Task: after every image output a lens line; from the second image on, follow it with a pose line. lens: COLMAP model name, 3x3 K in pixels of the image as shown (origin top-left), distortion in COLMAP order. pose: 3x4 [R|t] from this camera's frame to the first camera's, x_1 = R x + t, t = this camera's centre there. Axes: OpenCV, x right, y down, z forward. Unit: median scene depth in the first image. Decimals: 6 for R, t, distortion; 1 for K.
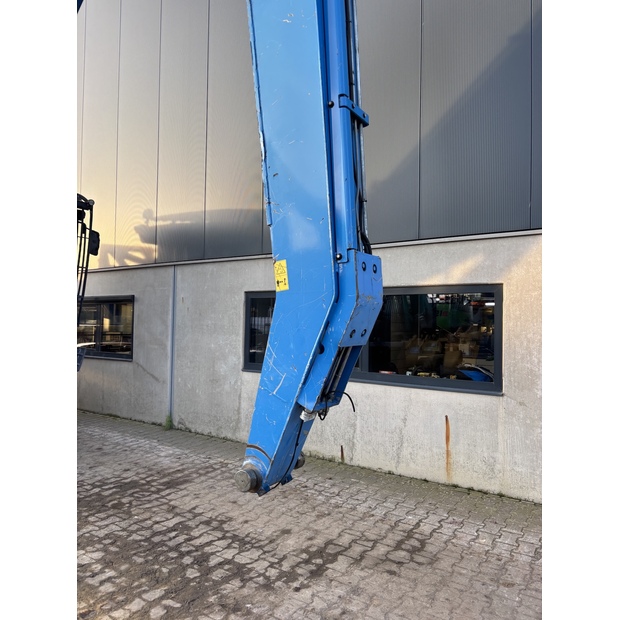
lens RADIAL K [[469.4, 0, 310.9], [0, 469.4, 305.8], [0, 0, 1]] dist [0.054034, -0.060373]
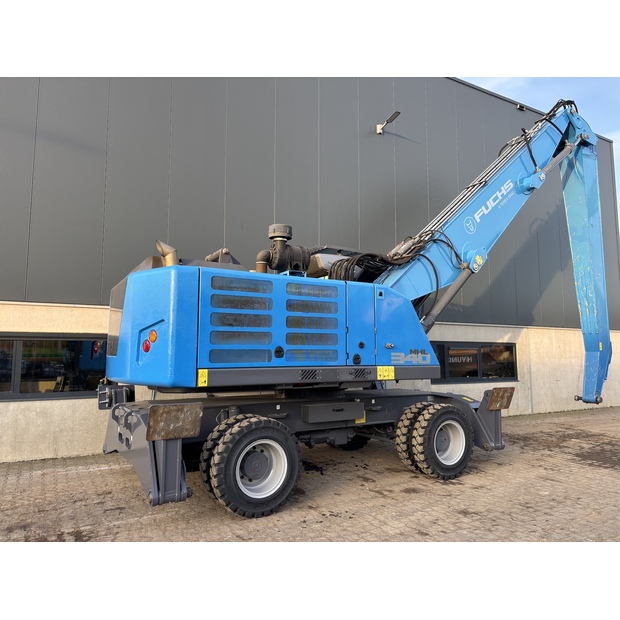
lens RADIAL K [[469.4, 0, 311.7], [0, 469.4, 305.1], [0, 0, 1]] dist [0.054034, -0.060373]
pose [[0.444561, 0.081427, 0.892040, -1.934146], [-0.029506, 0.996650, -0.076271, -0.014450], [-0.895262, 0.007587, 0.445475, 0.569080]]
